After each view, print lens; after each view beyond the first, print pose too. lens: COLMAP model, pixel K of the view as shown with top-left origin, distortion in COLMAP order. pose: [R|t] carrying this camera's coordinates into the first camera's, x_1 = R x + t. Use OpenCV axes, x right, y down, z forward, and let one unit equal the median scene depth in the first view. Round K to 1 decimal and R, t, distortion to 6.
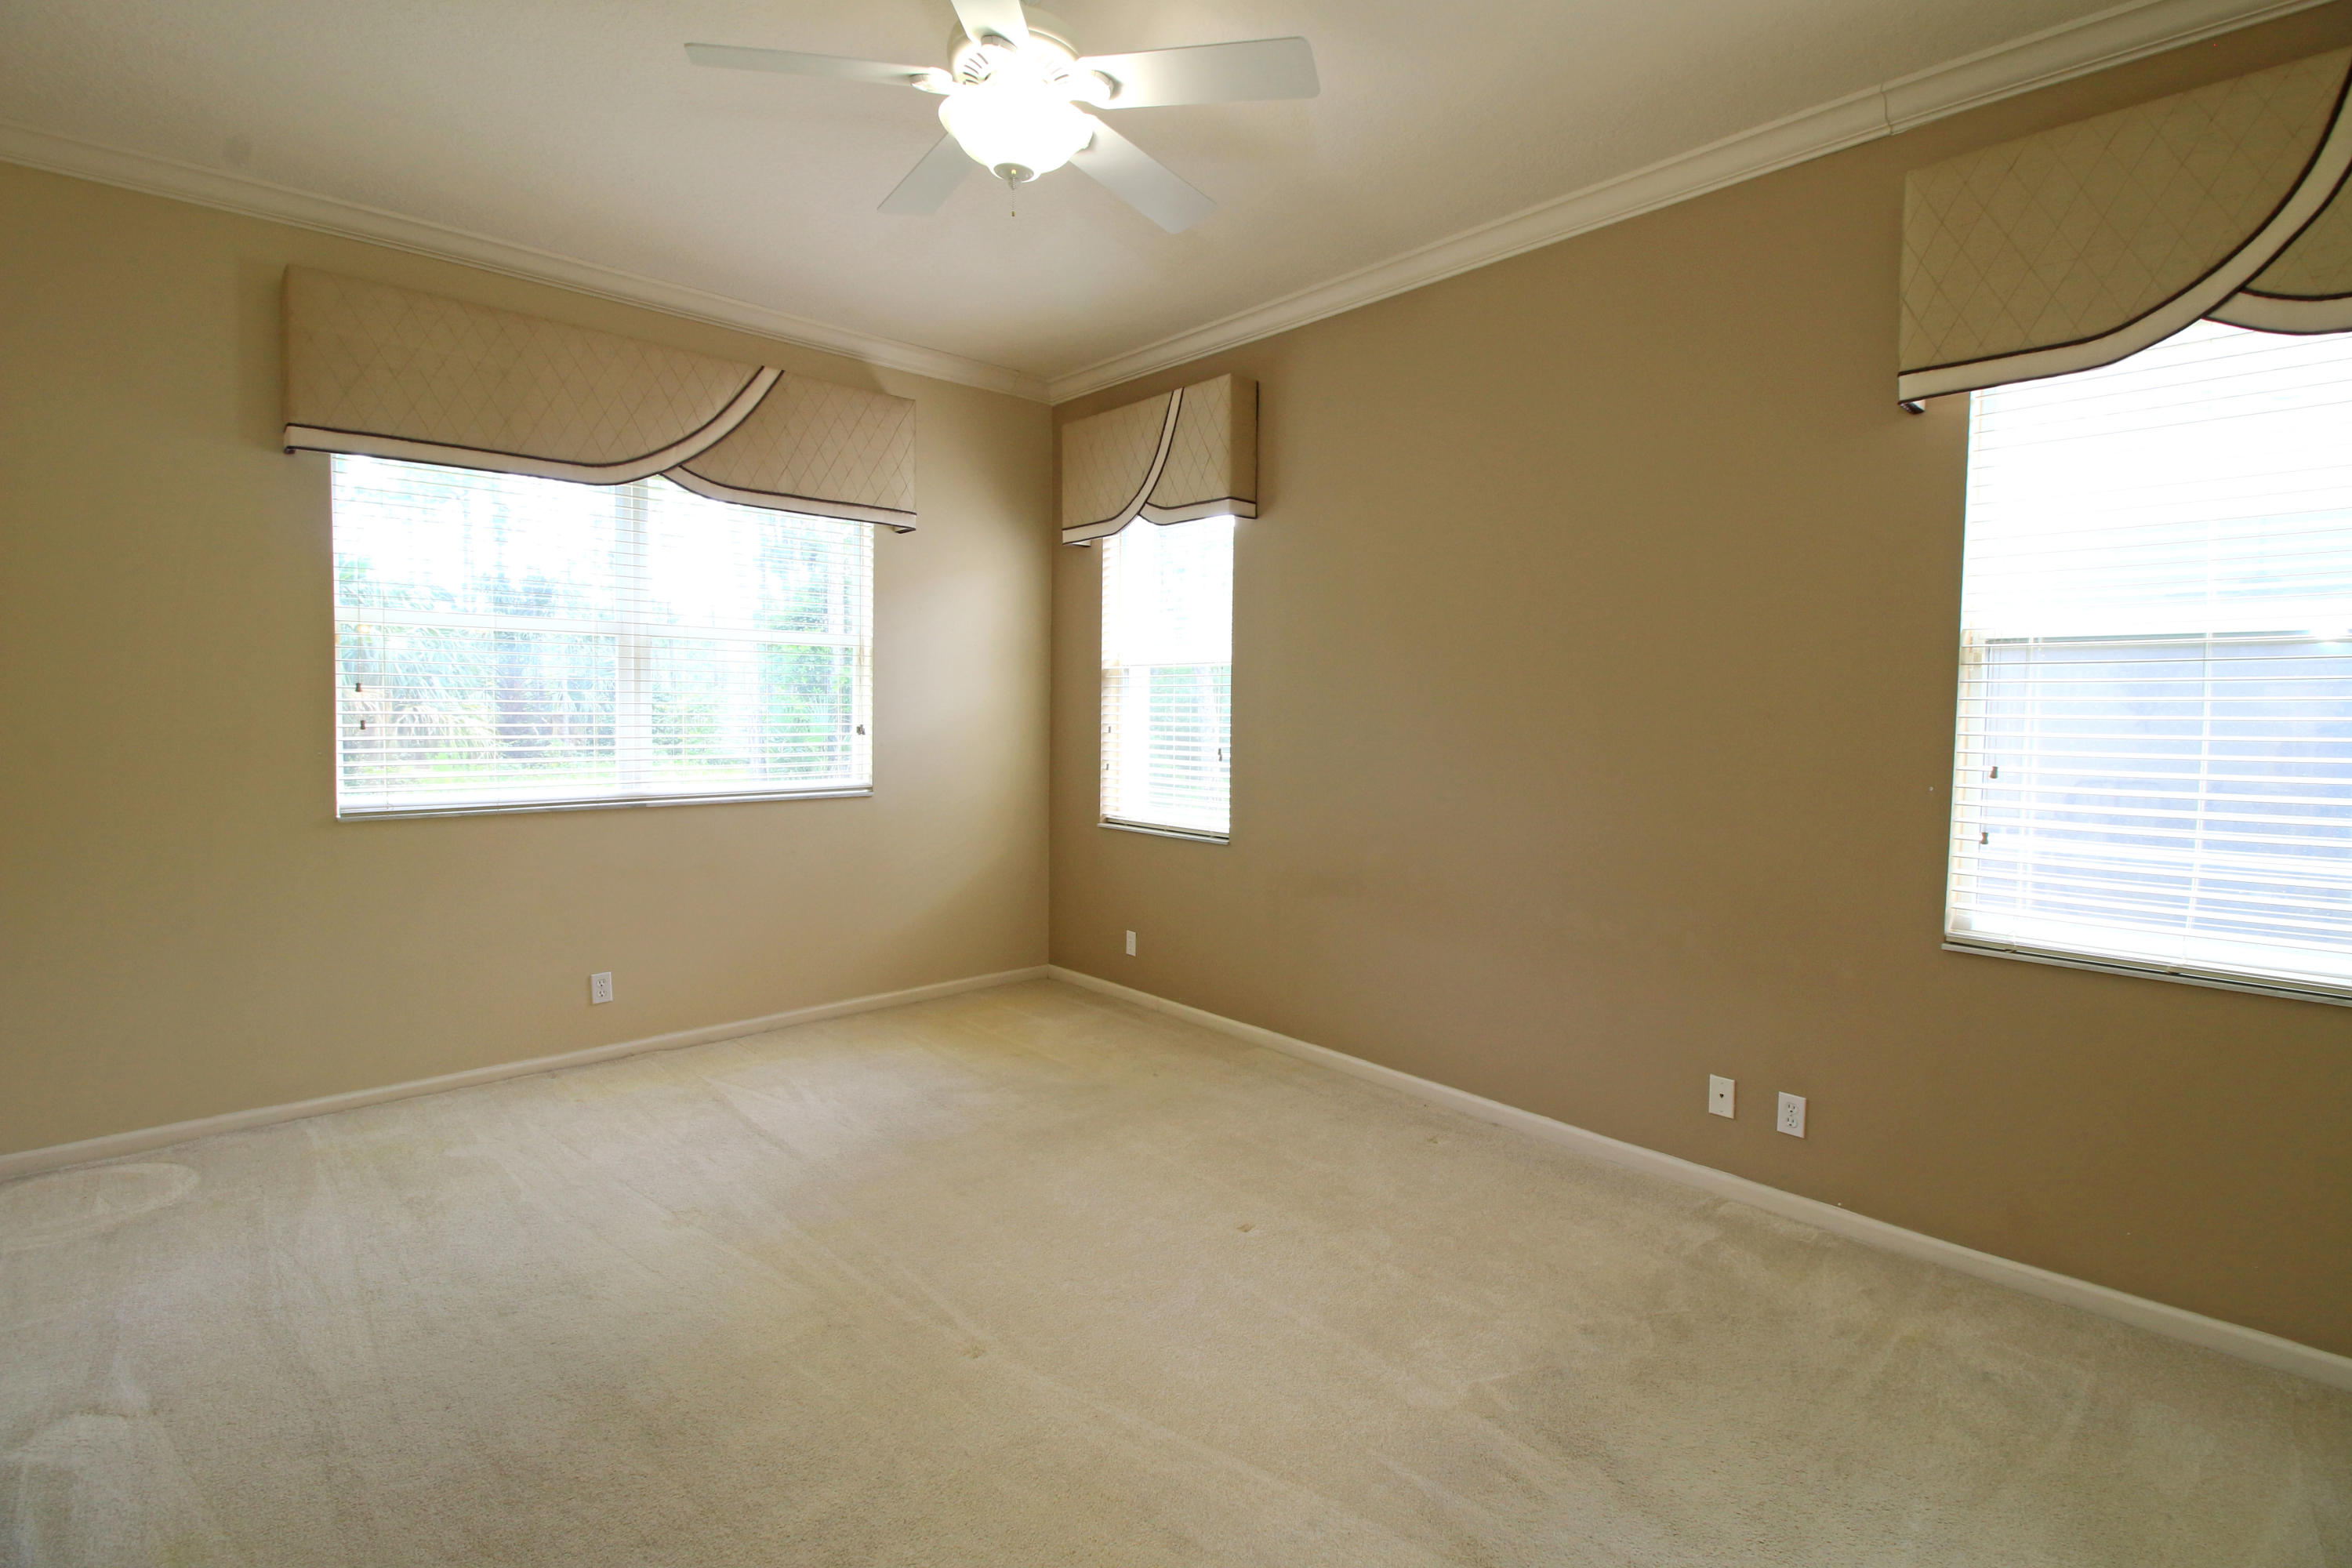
lens RADIAL K [[1074.7, 0, 1177.1], [0, 1074.7, 757.1], [0, 0, 1]] dist [-0.001203, -0.013344]
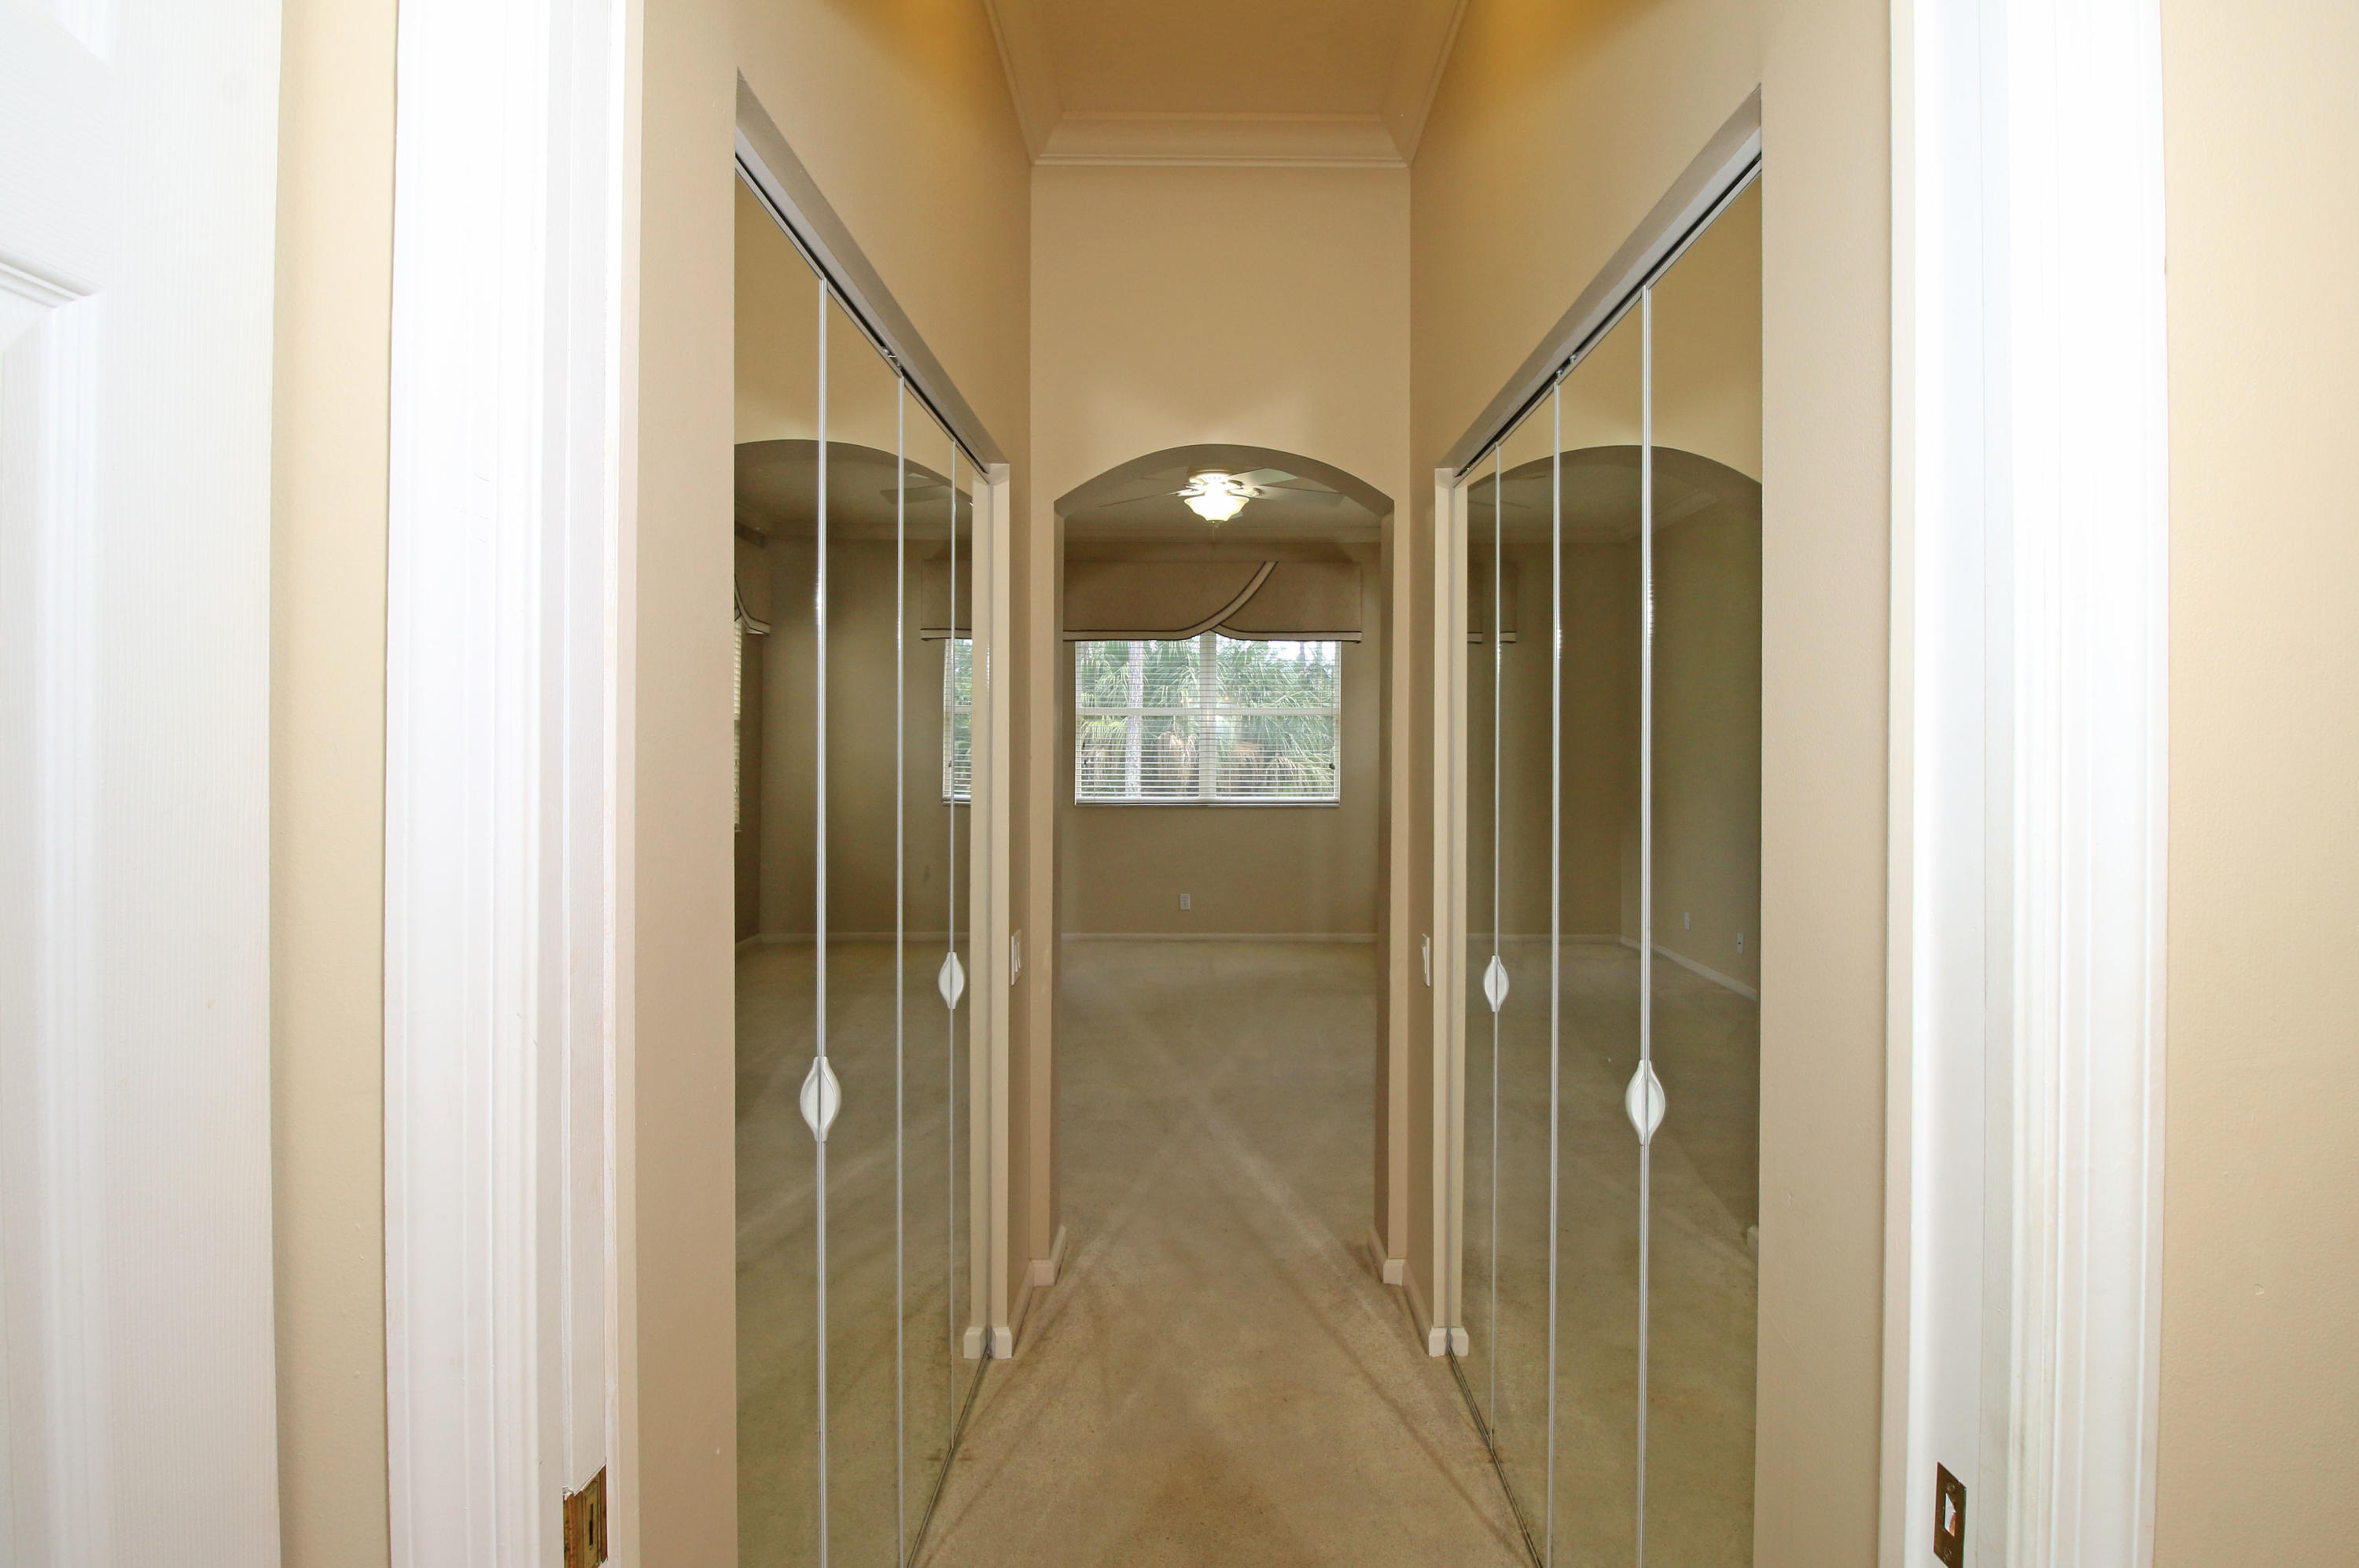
lens RADIAL K [[1077.9, 0, 1180.6], [0, 1077.9, 757.1], [0, 0, 1]] dist [-0.001203, -0.013344]
pose [[0.723906, -0.007680, -0.689856, 0.749938], [-0.023494, 0.999084, -0.035776, 0.027208], [0.689498, 0.042106, 0.723062, -0.382076]]
